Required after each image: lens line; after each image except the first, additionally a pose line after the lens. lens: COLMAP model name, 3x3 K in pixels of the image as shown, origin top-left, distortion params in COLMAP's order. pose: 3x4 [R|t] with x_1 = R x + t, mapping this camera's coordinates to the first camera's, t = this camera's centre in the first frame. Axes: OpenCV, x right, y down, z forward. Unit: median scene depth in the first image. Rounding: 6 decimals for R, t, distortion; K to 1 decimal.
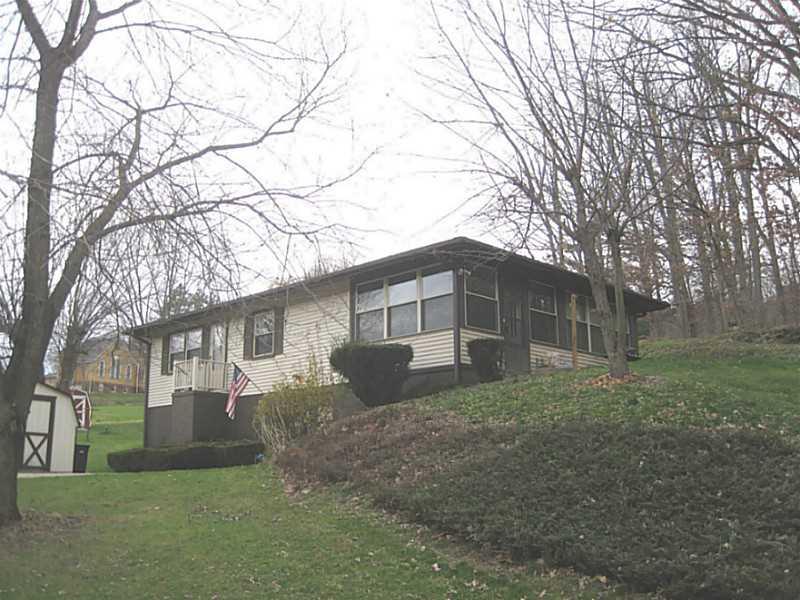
lens RADIAL K [[820.7, 0, 400.0], [0, 820.7, 300.0], [0, 0, 1]] dist [-0.159808, 0.113966]
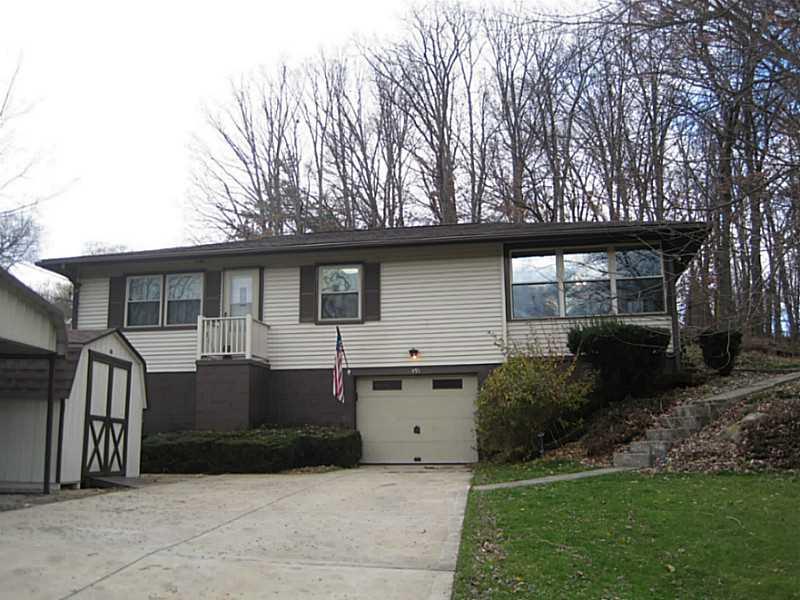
lens RADIAL K [[820.7, 0, 400.0], [0, 820.7, 300.0], [0, 0, 1]] dist [-0.159808, 0.113966]
pose [[0.834480, 0.093766, 0.543001, -0.563432], [-0.113429, 0.993542, 0.002751, 0.040927], [-0.539237, -0.063888, 0.839727, 0.310022]]
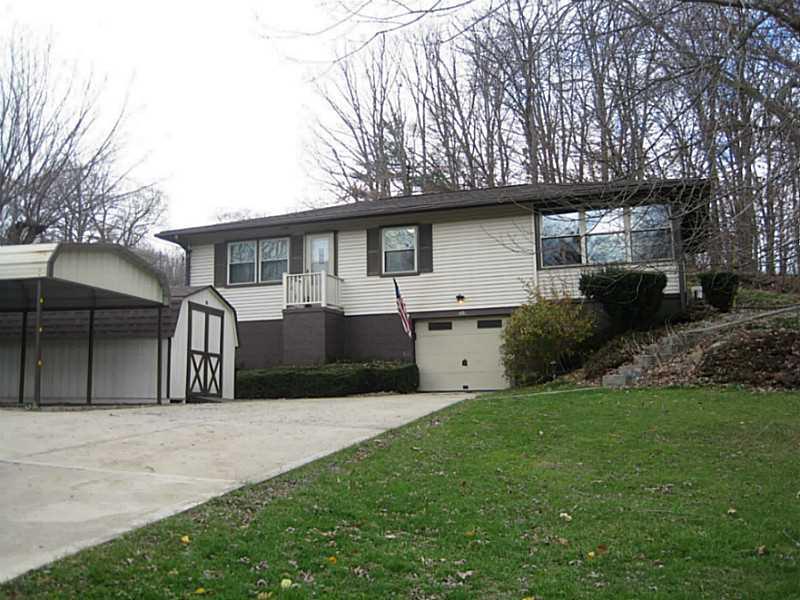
lens RADIAL K [[820.7, 0, 400.0], [0, 820.7, 300.0], [0, 0, 1]] dist [-0.159808, 0.113966]
pose [[0.911291, 0.040273, 0.409790, -0.568049], [-0.077704, 0.994144, 0.075096, 0.028596], [-0.404366, -0.100276, 0.909084, 0.133966]]
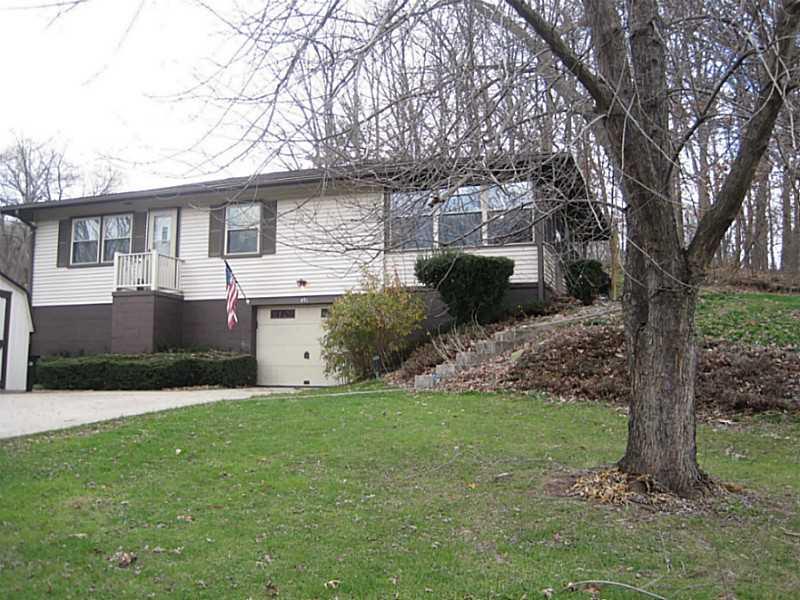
lens RADIAL K [[820.7, 0, 400.0], [0, 820.7, 300.0], [0, 0, 1]] dist [-0.159808, 0.113966]
pose [[0.908209, 0.051801, 0.415298, -0.377980], [-0.097843, 0.991092, 0.090349, 0.022469], [-0.406918, -0.122690, 0.905188, 0.152698]]
